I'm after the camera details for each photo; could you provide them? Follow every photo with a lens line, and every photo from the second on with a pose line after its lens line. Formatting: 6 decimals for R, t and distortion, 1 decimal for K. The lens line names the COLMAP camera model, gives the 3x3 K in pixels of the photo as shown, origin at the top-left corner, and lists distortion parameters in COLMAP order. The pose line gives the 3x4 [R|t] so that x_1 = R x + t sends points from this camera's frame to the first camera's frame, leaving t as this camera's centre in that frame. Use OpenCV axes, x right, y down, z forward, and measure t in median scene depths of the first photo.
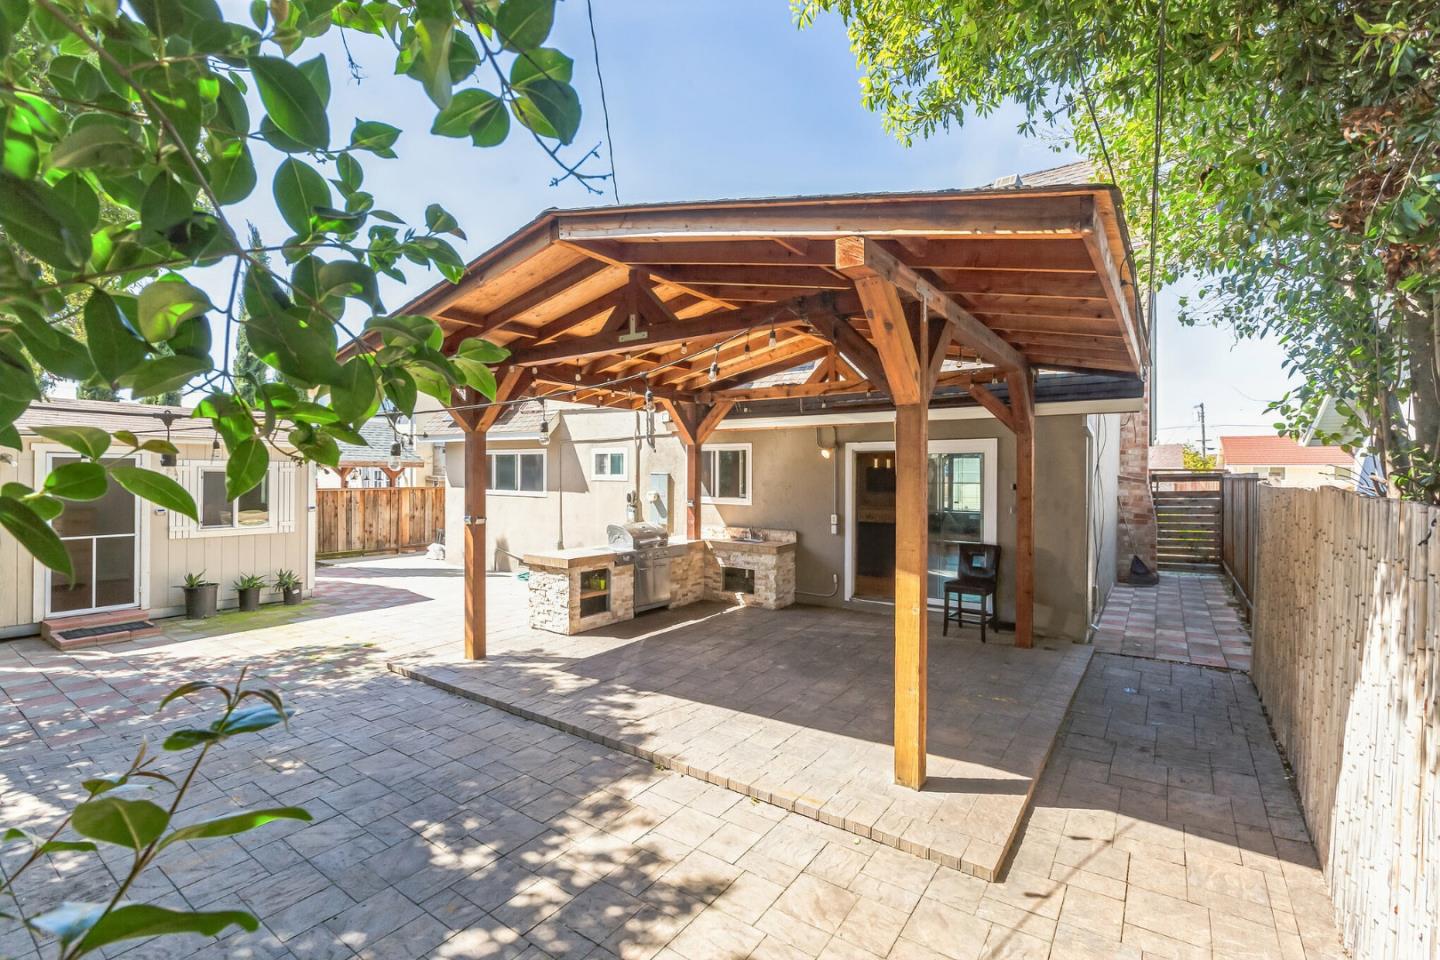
lens RADIAL K [[636.1, 0, 700.2], [0, 636.1, 474.9], [0, 0, 1]] dist [-0.001783, -0.000237]
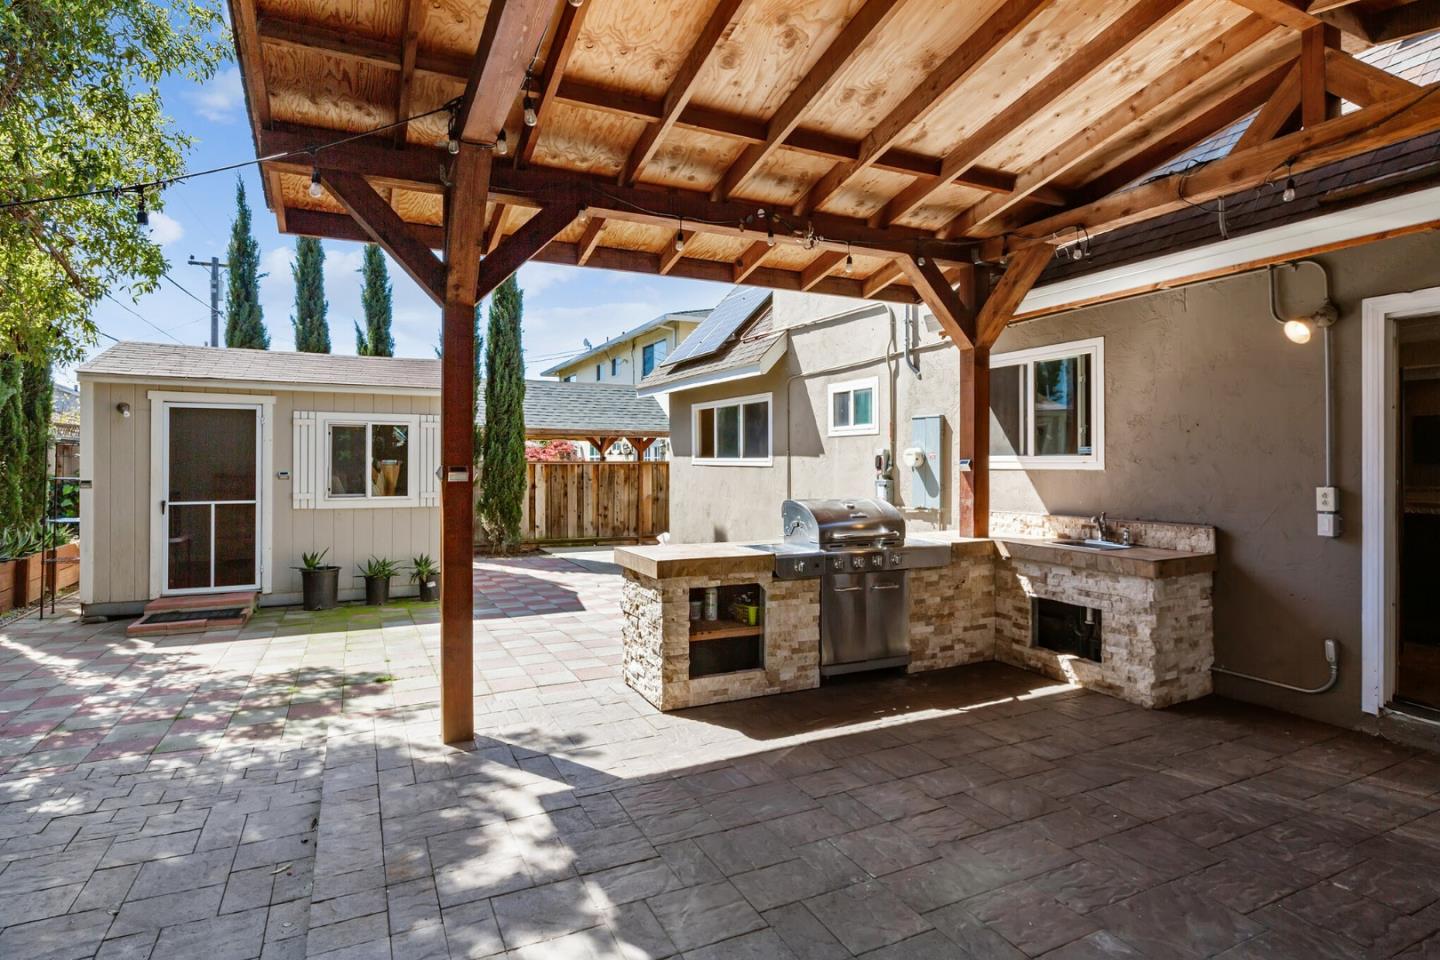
lens RADIAL K [[747.8, 0, 713.4], [0, 747.8, 462.4], [0, 0, 1]] dist [-0.004947, 0.000051]
pose [[0.883786, -0.004220, -0.467873, 0.087760], [0.002718, 0.999989, -0.003885, 0.045861], [0.467884, 0.002162, 0.883787, 0.398398]]
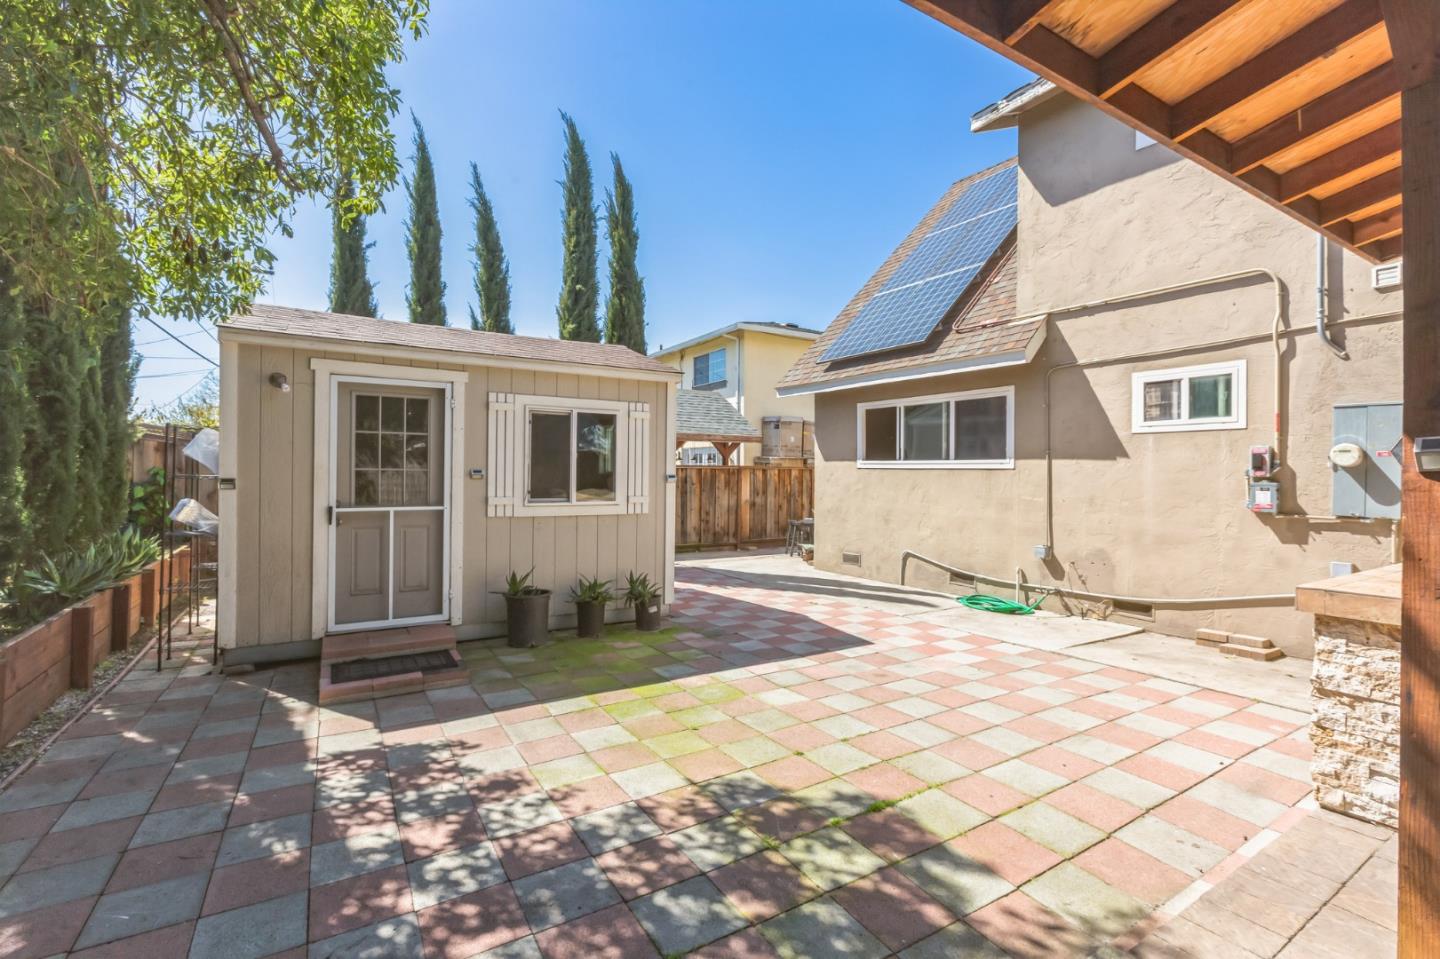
lens RADIAL K [[635.3, 0, 715.7], [0, 635.3, 474.0], [0, 0, 1]] dist [-0.008223, -0.000892]
pose [[0.925057, 0.003198, -0.379816, -0.373093], [-0.003968, 0.999991, -0.001243, 0.056726], [0.379809, 0.002657, 0.925061, 0.486150]]
